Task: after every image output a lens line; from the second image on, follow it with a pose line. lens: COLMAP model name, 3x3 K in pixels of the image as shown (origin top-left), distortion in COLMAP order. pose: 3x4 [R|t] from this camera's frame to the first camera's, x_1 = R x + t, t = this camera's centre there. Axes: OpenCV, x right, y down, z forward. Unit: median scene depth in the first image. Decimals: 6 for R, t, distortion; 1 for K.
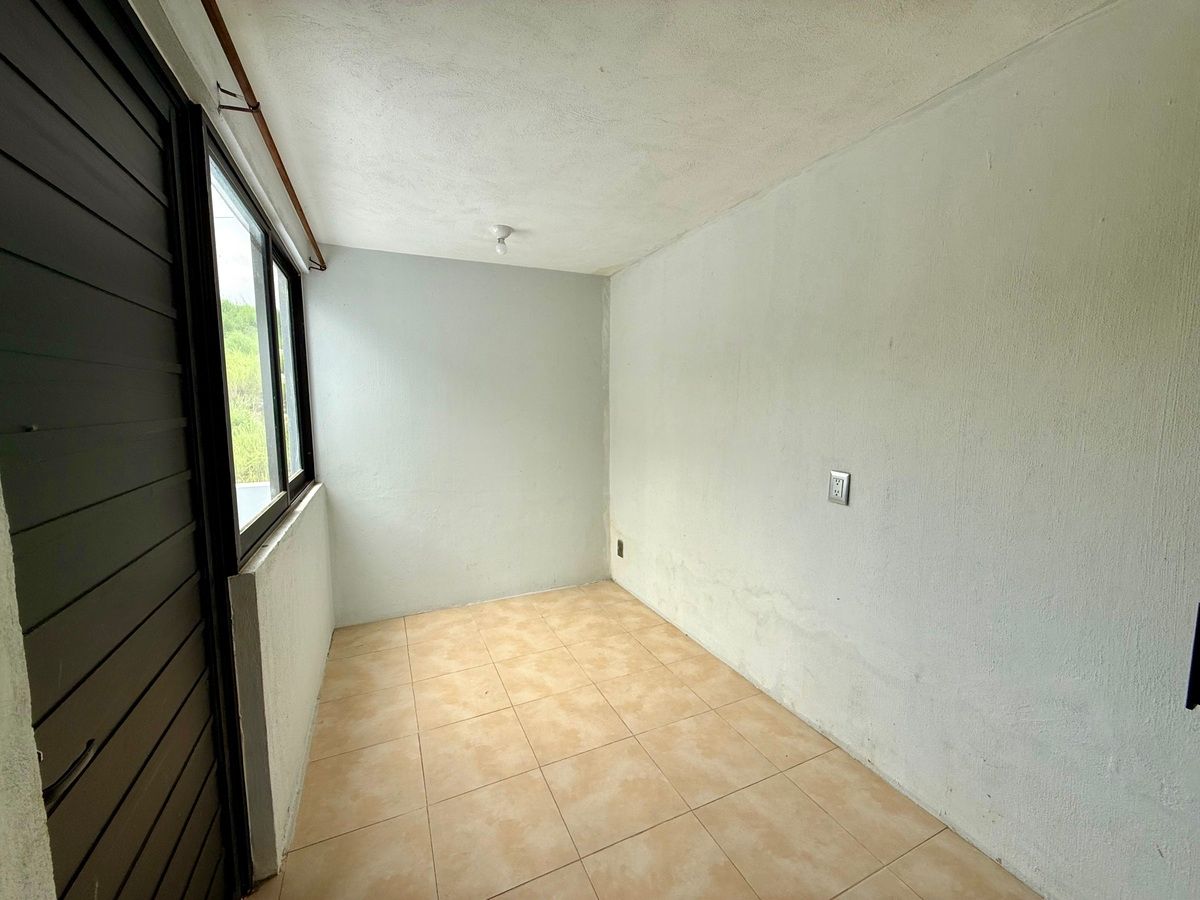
lens RADIAL K [[479.4, 0, 598.4], [0, 479.4, 449.3], [0, 0, 1]] dist [-0.000830, 0.000288]
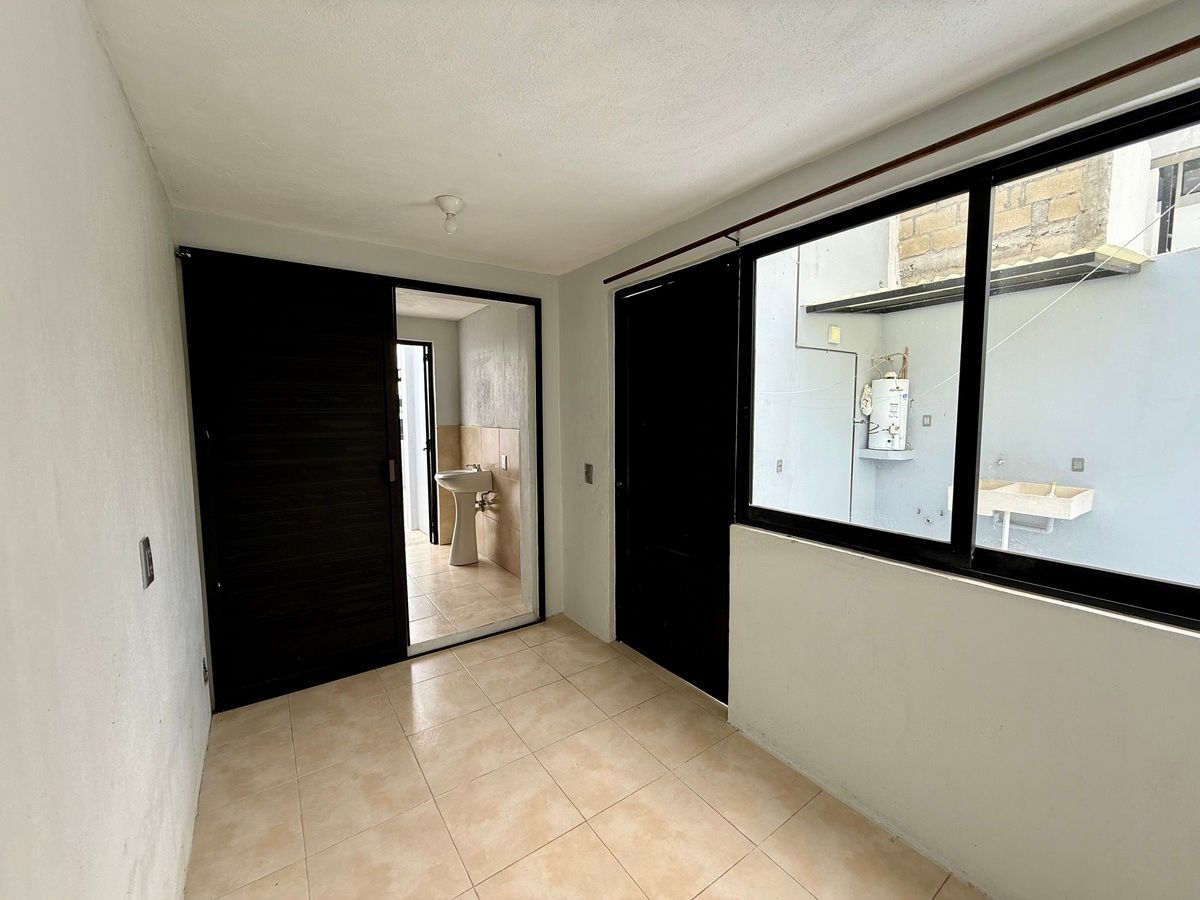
lens RADIAL K [[479.4, 0, 598.2], [0, 479.4, 450.0], [0, 0, 1]] dist [-0.000830, 0.000288]
pose [[-0.983192, 0.026124, -0.180697, 0.002454], [-0.007341, 0.983254, 0.182094, -0.192562], [0.182429, 0.180360, -0.966535, 1.678212]]
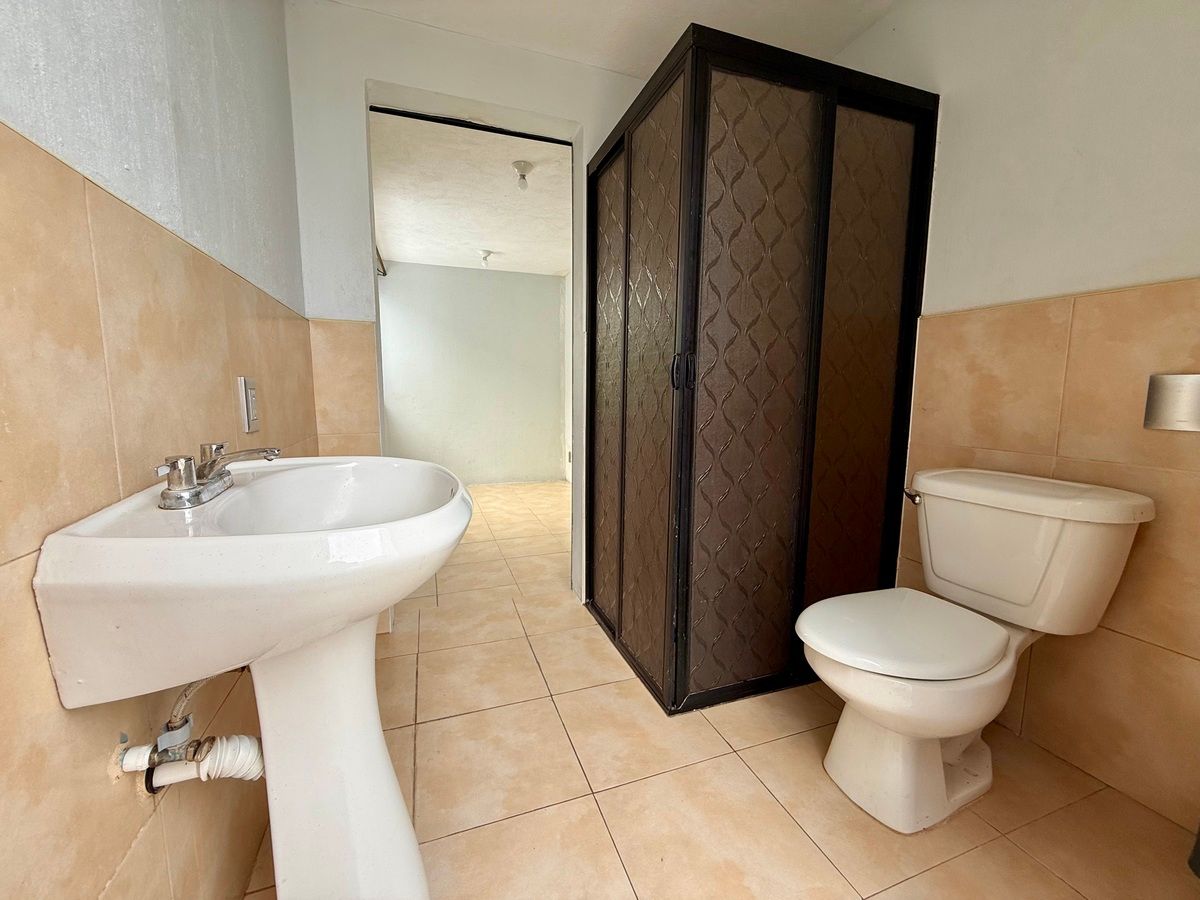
lens RADIAL K [[479.4, 0, 598.5], [0, 479.4, 450.2], [0, 0, 1]] dist [-0.000830, 0.000288]
pose [[0.996657, 0.022574, -0.078524, 0.476709], [-0.020493, 0.999420, 0.027215, 0.266715], [0.079093, -0.025514, 0.996541, -0.943047]]
